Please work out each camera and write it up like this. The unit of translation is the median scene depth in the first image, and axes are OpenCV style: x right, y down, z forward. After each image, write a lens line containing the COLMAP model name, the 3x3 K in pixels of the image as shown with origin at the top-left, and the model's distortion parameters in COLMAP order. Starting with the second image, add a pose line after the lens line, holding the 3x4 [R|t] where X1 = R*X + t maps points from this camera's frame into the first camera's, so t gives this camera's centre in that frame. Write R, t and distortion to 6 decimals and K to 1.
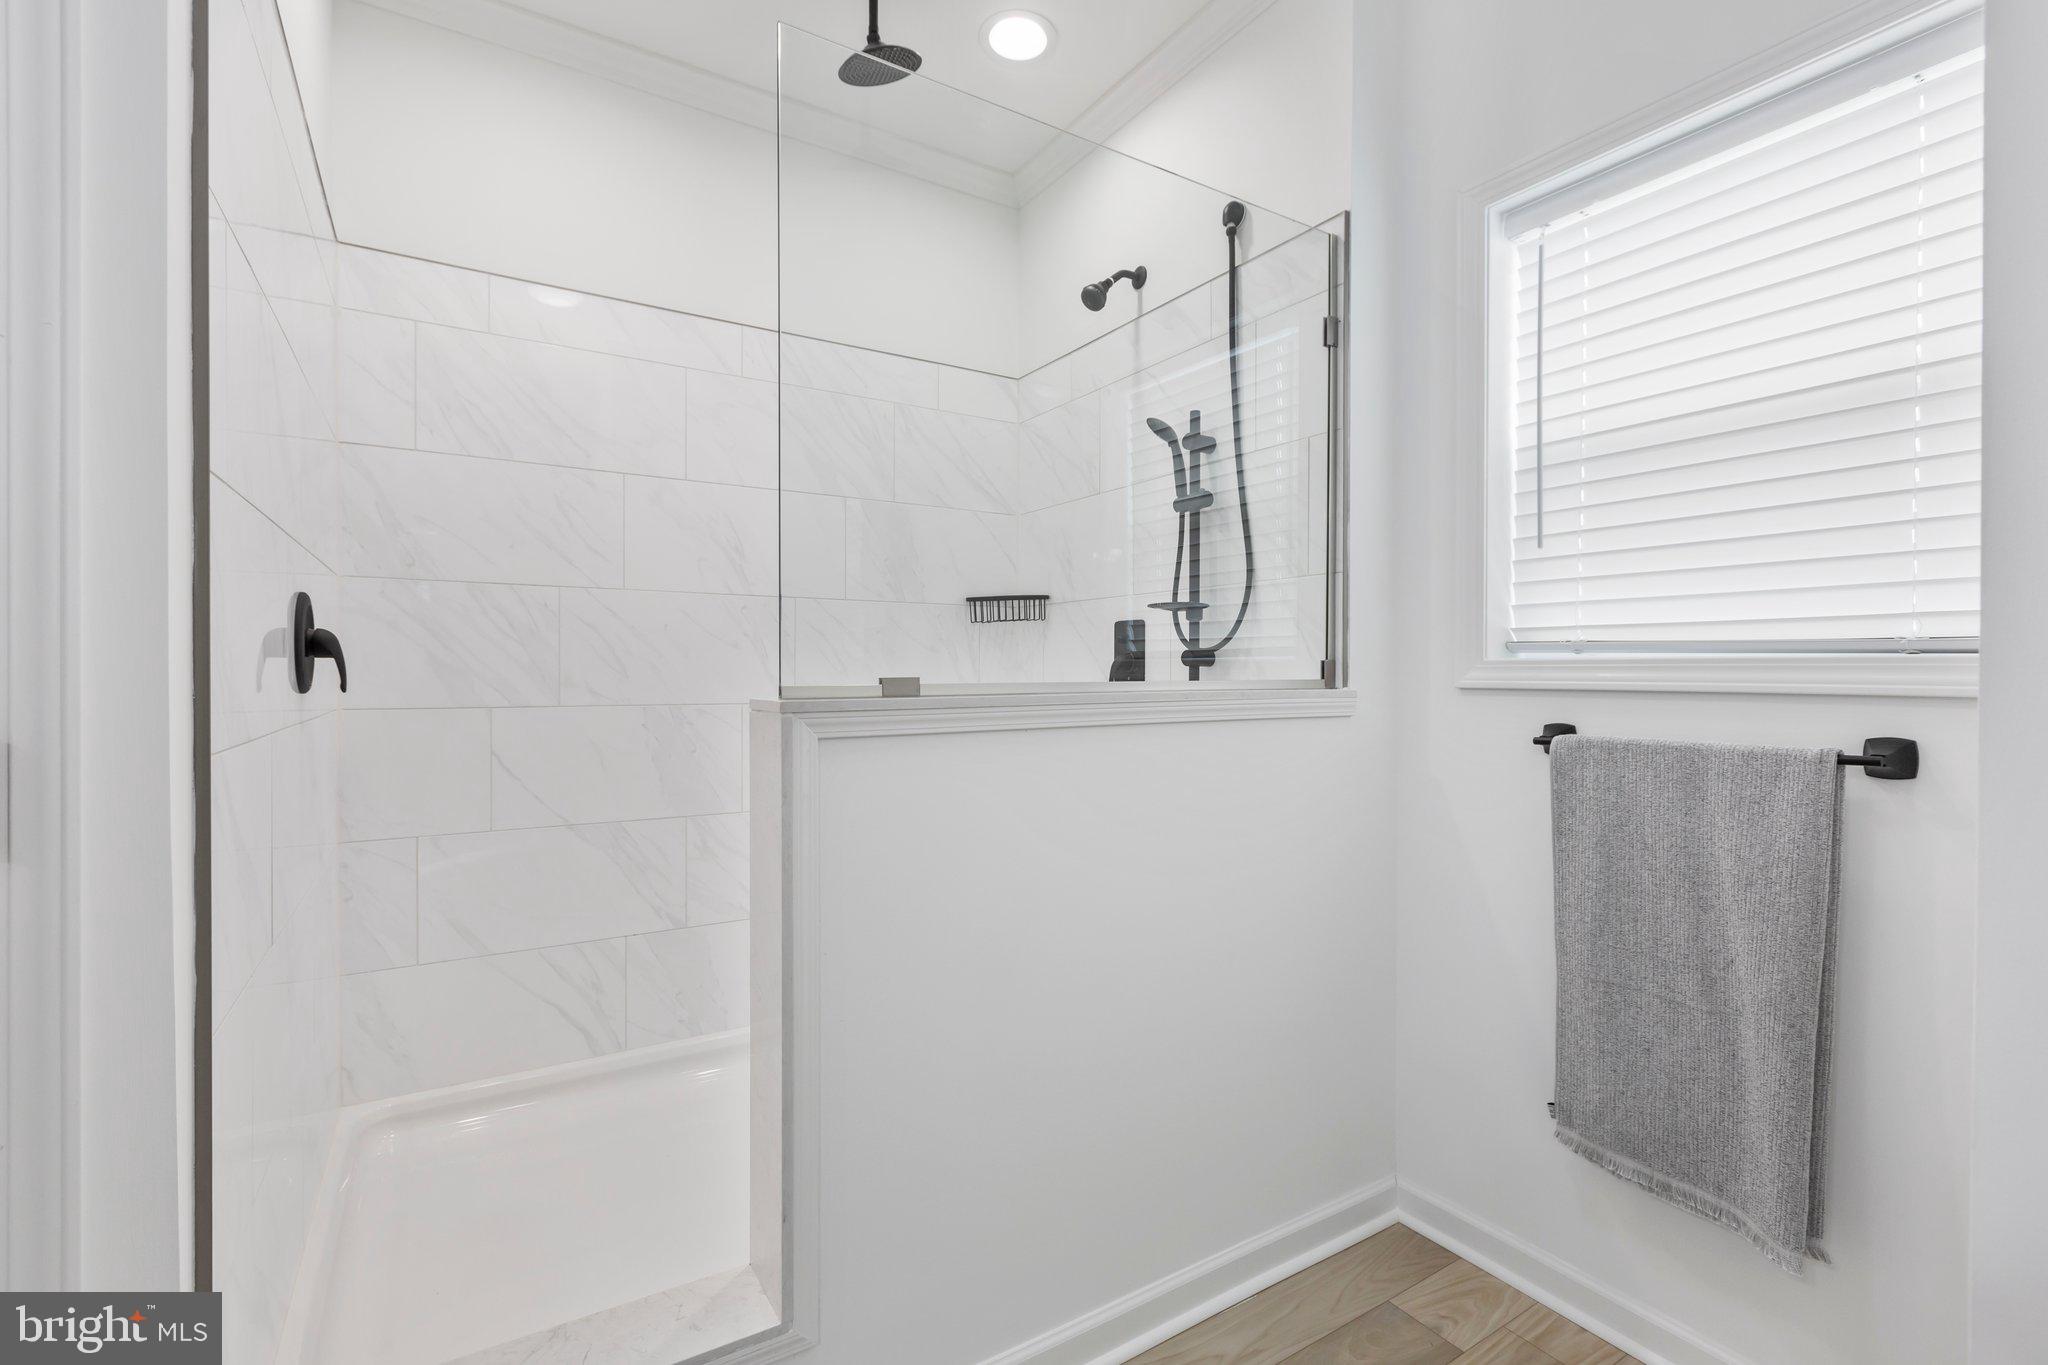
lens RADIAL K [[908.8, 0, 1024.0], [0, 908.8, 682.5], [0, 0, 1]] dist [0.000674, -0.000903]
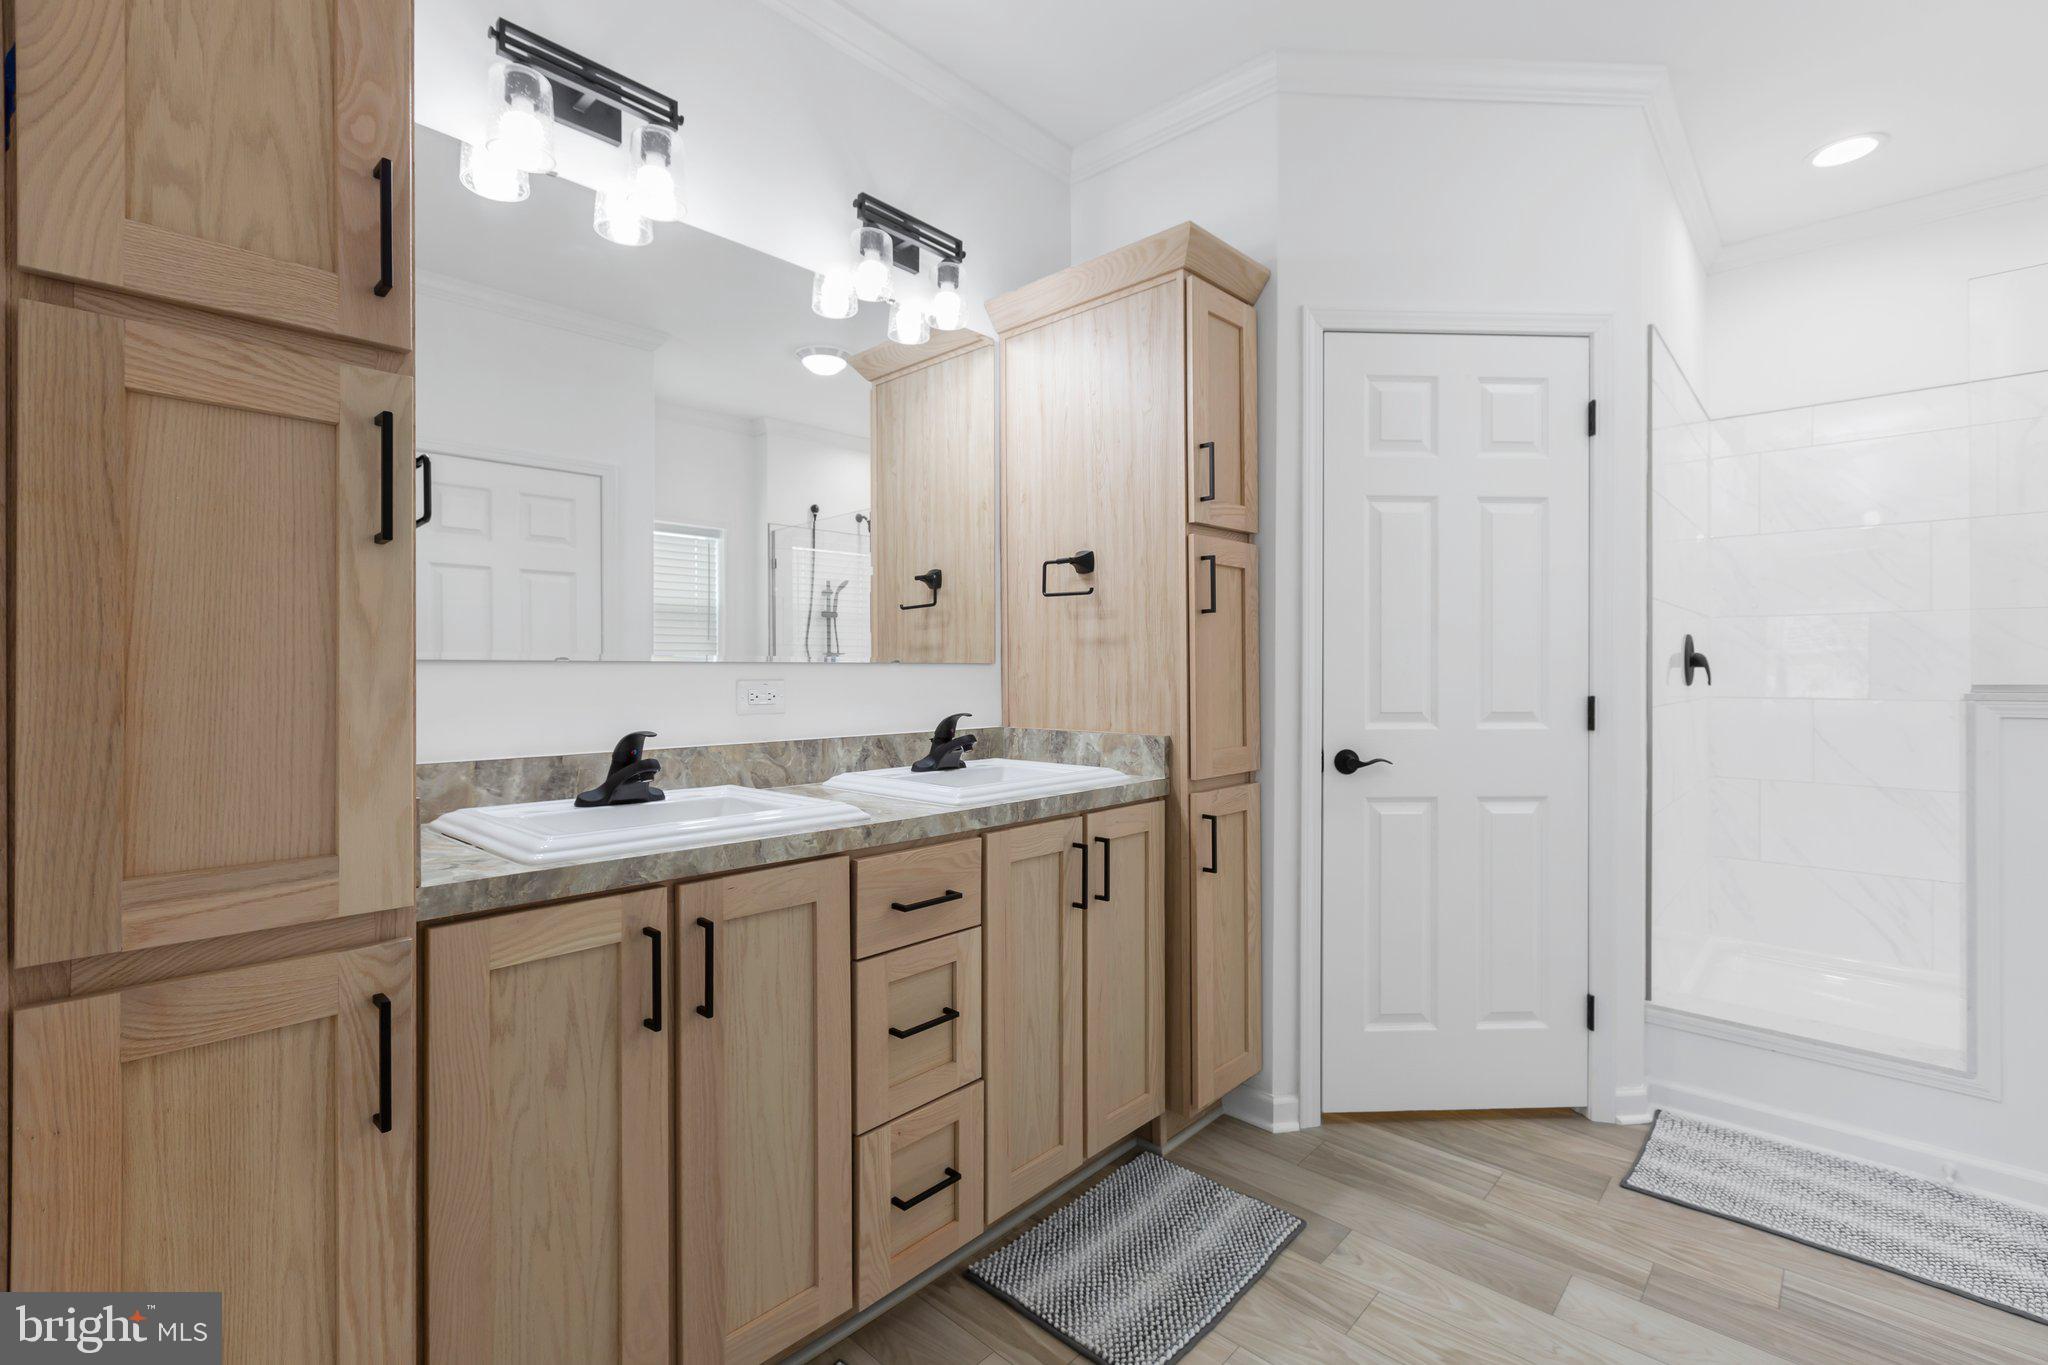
lens RADIAL K [[908.8, 0, 1024.0], [0, 908.8, 682.5], [0, 0, 1]] dist [0.000674, -0.000903]
pose [[0.265753, 0.008371, -0.964005, 0.760922], [-0.002693, 0.999965, 0.007941, -0.006069], [0.964037, 0.000486, 0.265766, -0.960145]]
